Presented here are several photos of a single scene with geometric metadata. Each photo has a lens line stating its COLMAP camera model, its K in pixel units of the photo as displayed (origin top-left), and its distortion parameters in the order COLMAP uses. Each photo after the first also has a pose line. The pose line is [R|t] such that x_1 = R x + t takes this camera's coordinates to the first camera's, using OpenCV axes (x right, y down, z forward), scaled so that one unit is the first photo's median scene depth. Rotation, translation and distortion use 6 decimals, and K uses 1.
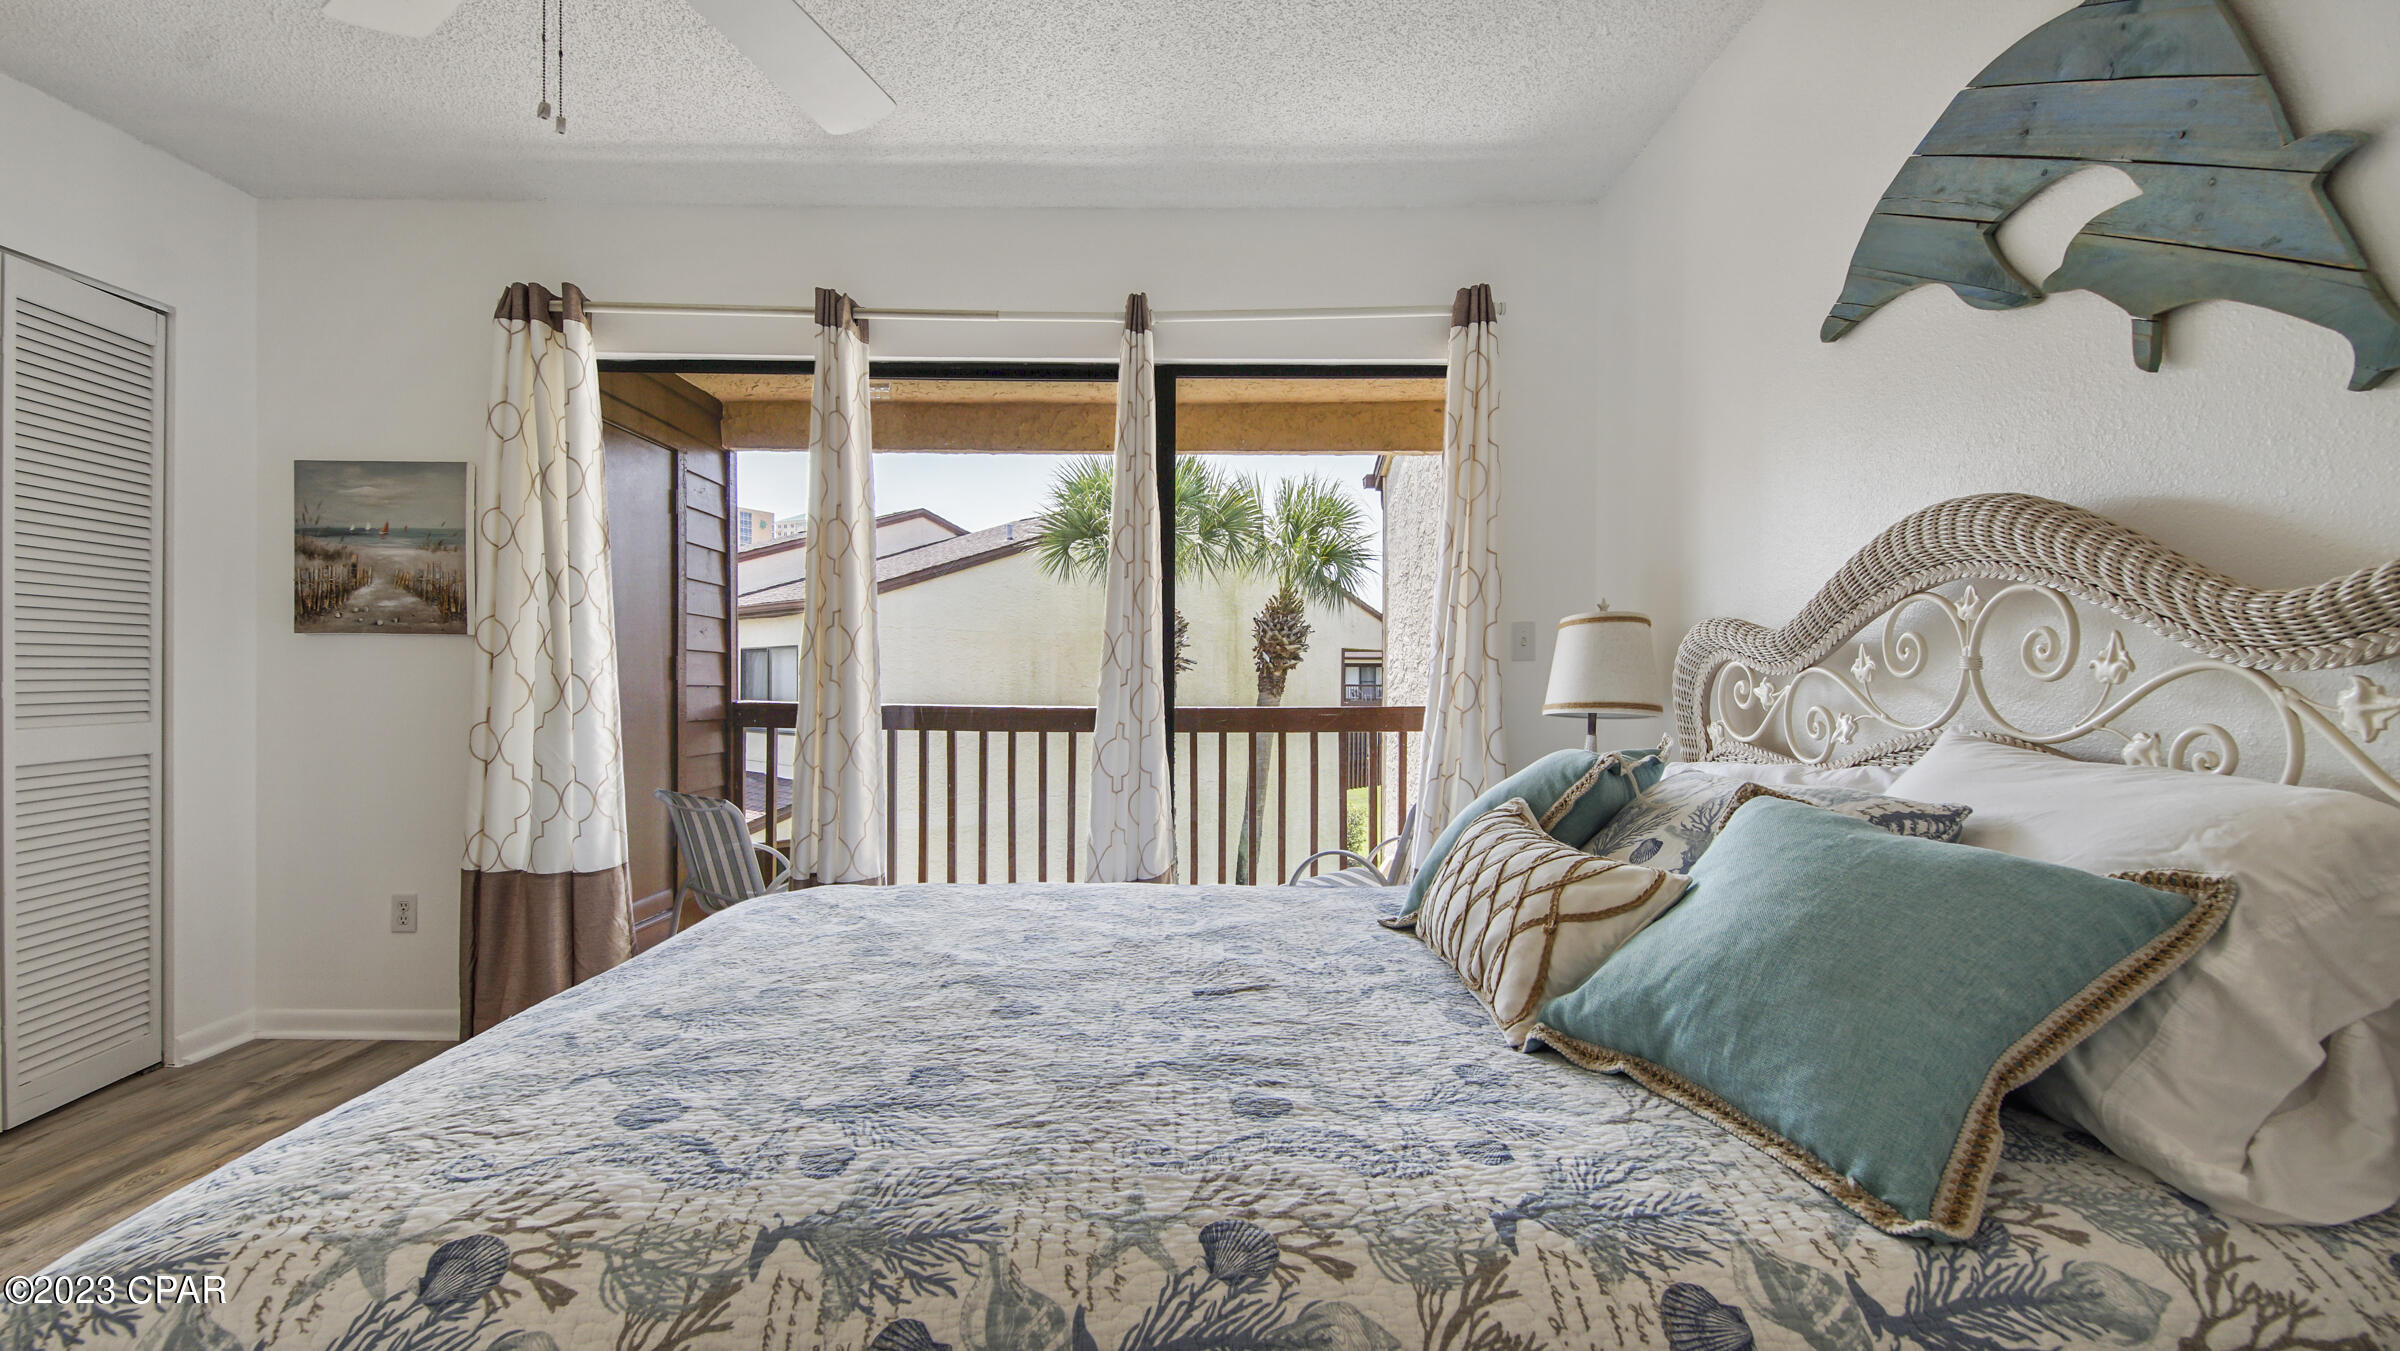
lens RADIAL K [[1082.5, 0, 1220.2], [0, 1082.5, 710.3], [0, 0, 1]] dist [0.021456, -0.015612]
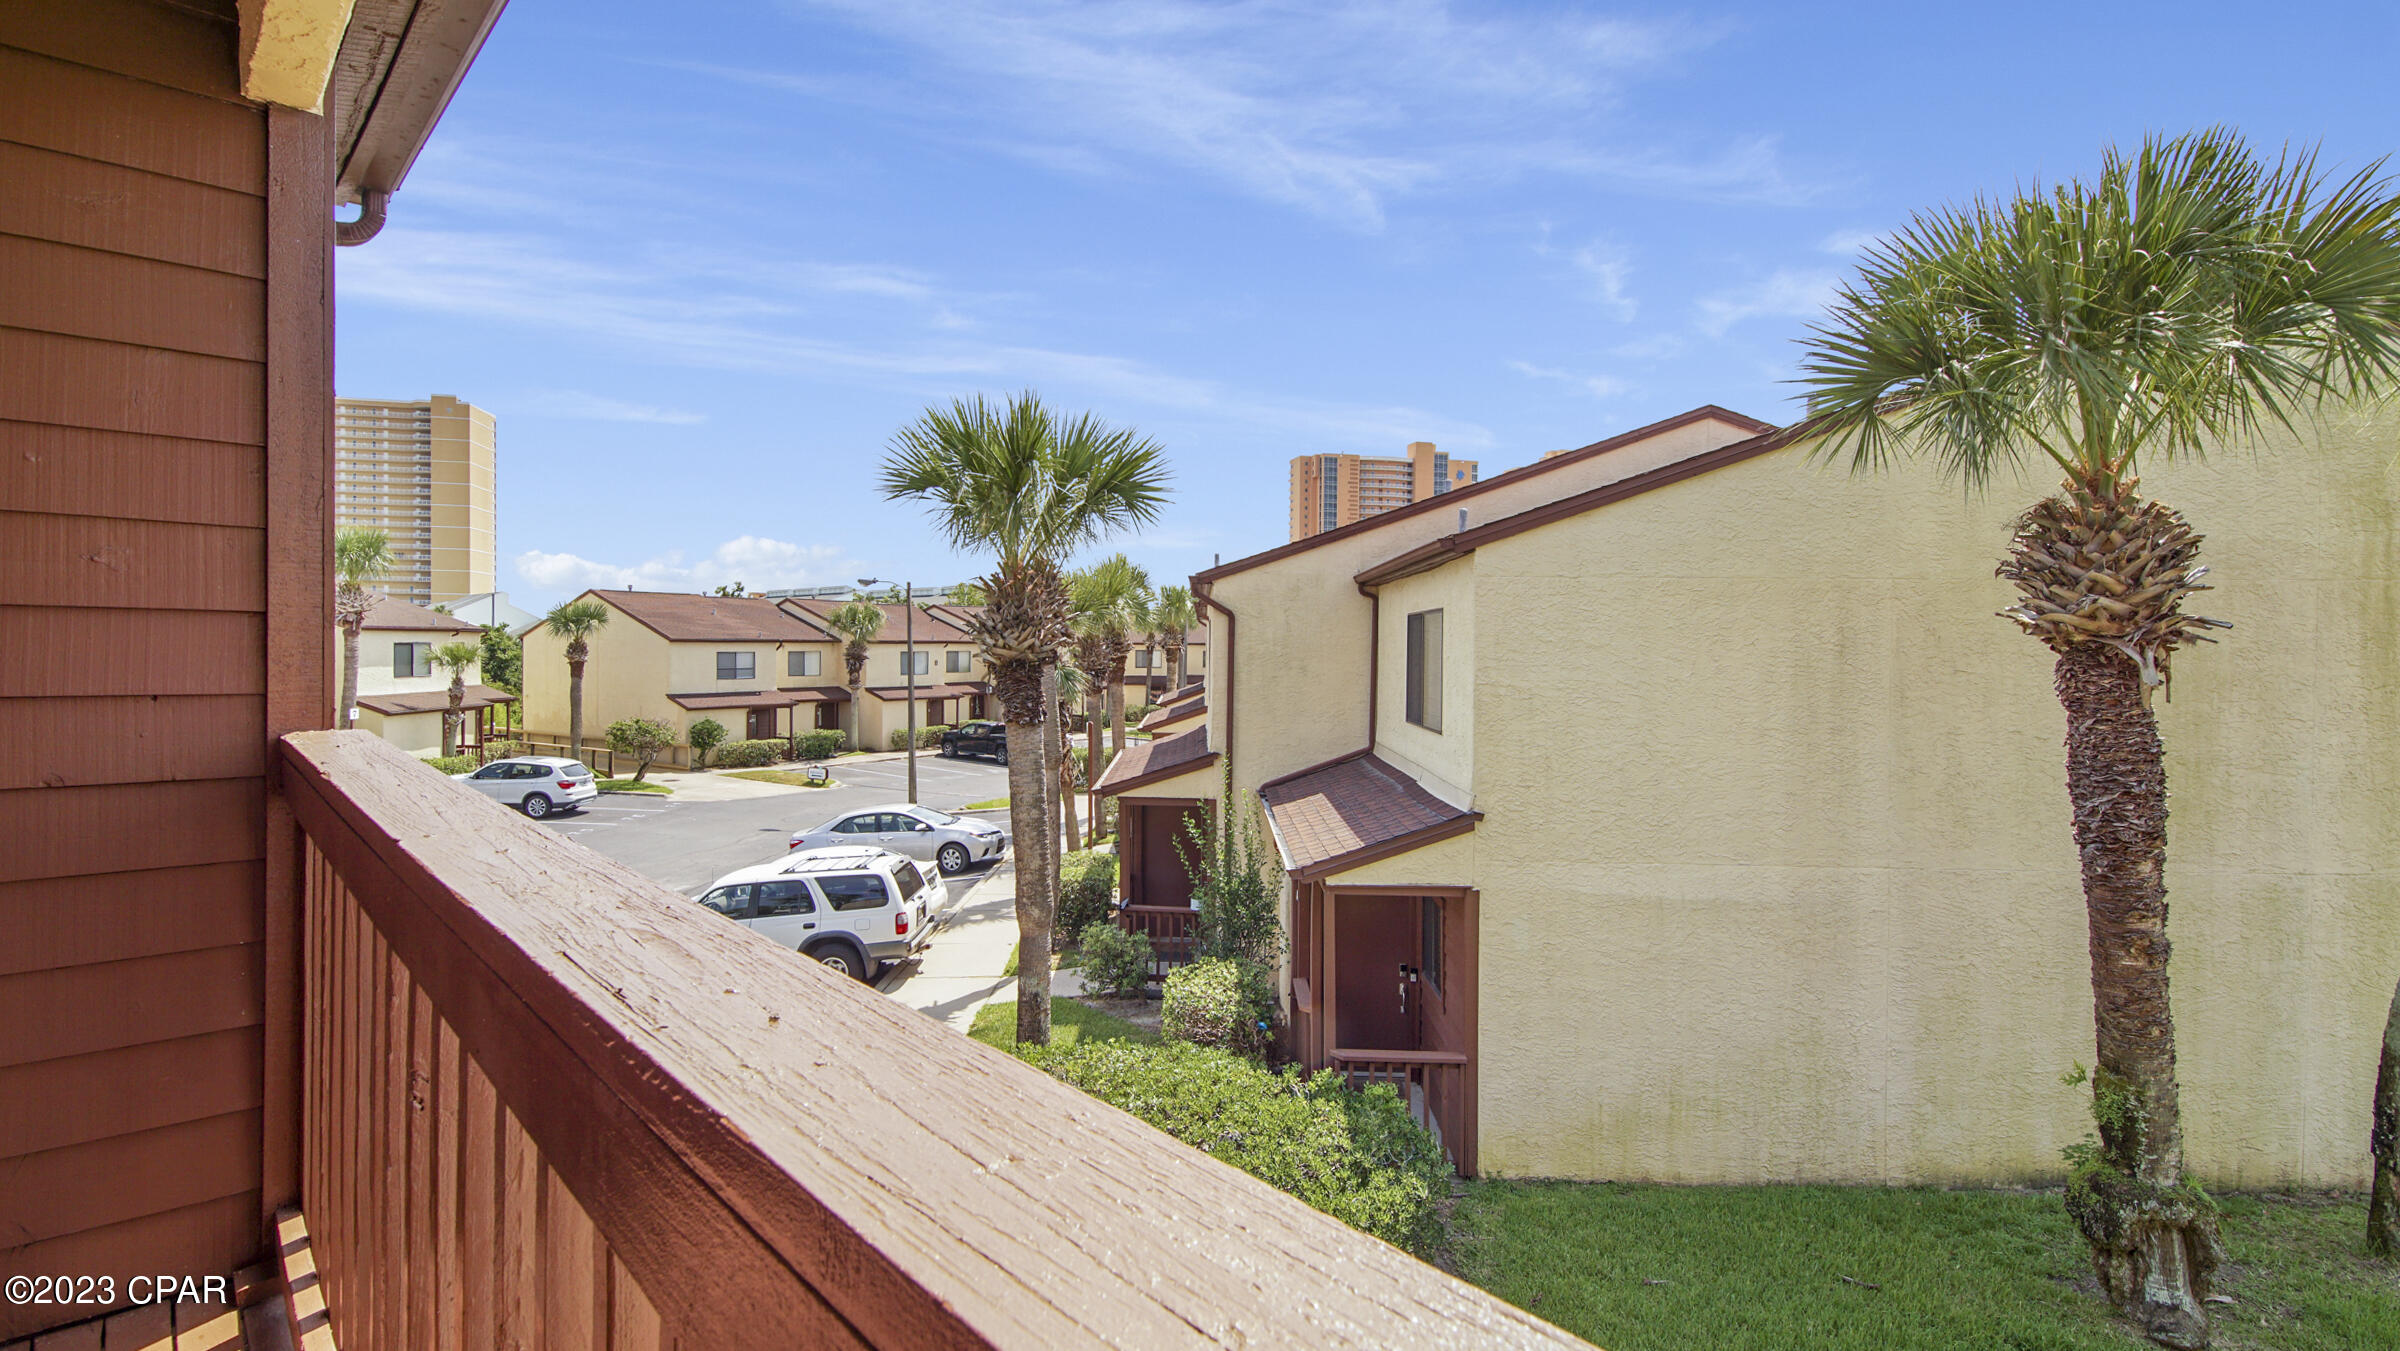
lens RADIAL K [[1082.5, 0, 1182.3], [0, 1082.5, 650.4], [0, 0, 1]] dist [0.021456, -0.015612]
pose [[0.683703, 0.003730, -0.729751, 0.043408], [-0.023655, 0.999575, -0.017052, -0.067621], [0.729377, 0.028921, 0.683501, 1.629305]]
